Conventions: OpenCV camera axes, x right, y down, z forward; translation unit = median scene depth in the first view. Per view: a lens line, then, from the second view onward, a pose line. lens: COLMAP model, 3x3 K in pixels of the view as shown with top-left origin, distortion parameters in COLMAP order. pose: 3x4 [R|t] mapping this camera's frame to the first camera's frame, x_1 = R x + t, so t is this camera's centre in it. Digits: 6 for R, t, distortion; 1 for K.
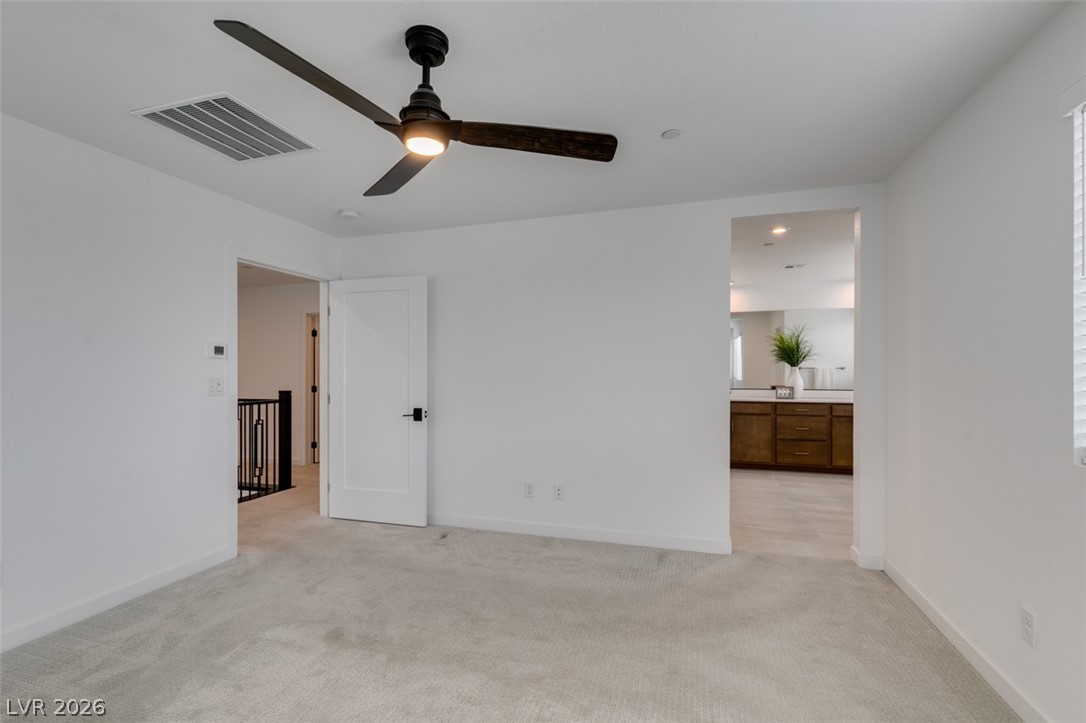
lens RADIAL K [[485.4, 0, 541.8], [0, 485.4, 367.7], [0, 0, 1]] dist [0.005420, -0.000274]
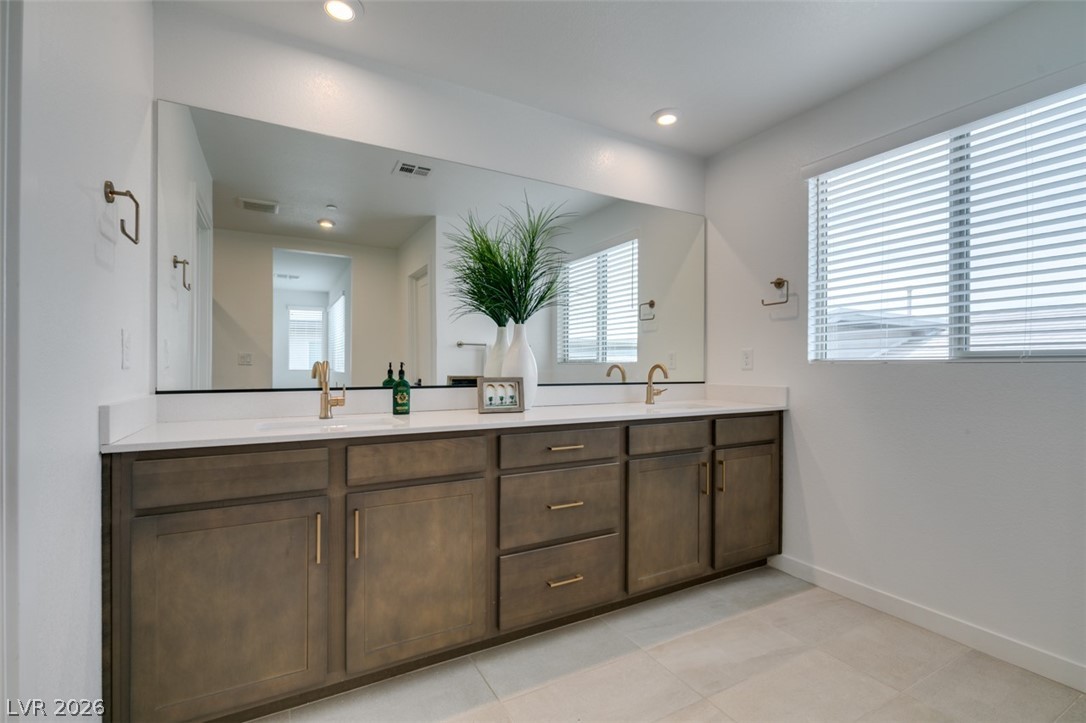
lens RADIAL K [[485.4, 0, 541.8], [0, 485.4, 367.7], [0, 0, 1]] dist [0.005420, -0.000274]
pose [[0.697630, -0.001084, 0.716458, 0.283587], [-0.007967, 0.999925, 0.009270, 0.029560], [-0.716414, -0.012175, 0.697569, 0.767298]]
